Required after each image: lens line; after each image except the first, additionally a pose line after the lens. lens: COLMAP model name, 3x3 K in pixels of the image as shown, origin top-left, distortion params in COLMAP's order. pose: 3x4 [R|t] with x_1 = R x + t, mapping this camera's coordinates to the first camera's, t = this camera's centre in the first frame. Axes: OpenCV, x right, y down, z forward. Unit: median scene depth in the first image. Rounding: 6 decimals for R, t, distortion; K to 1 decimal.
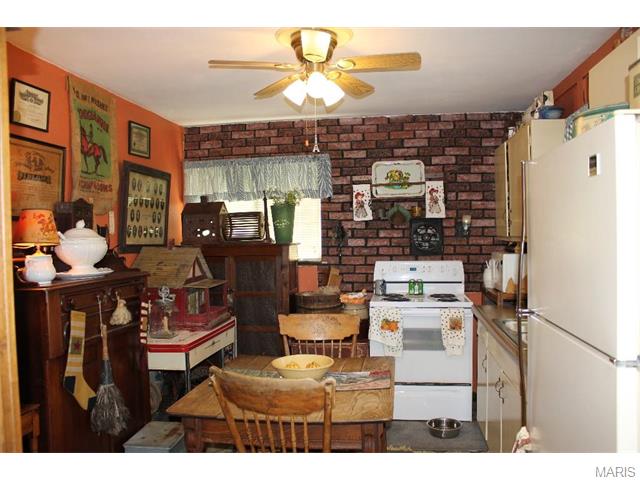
lens RADIAL K [[541.1, 0, 323.1], [0, 541.1, 241.6], [0, 0, 1]] dist [-0.190513, 0.178088]
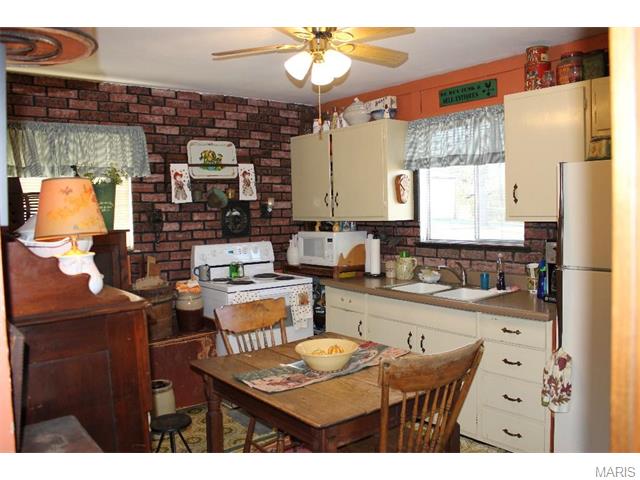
lens RADIAL K [[541.1, 0, 323.1], [0, 541.1, 241.6], [0, 0, 1]] dist [-0.190513, 0.178088]
pose [[0.672467, -0.046656, 0.738655, -0.442055], [0.023967, 0.998860, 0.041272, -0.004546], [-0.739739, -0.010051, 0.672819, 0.205137]]
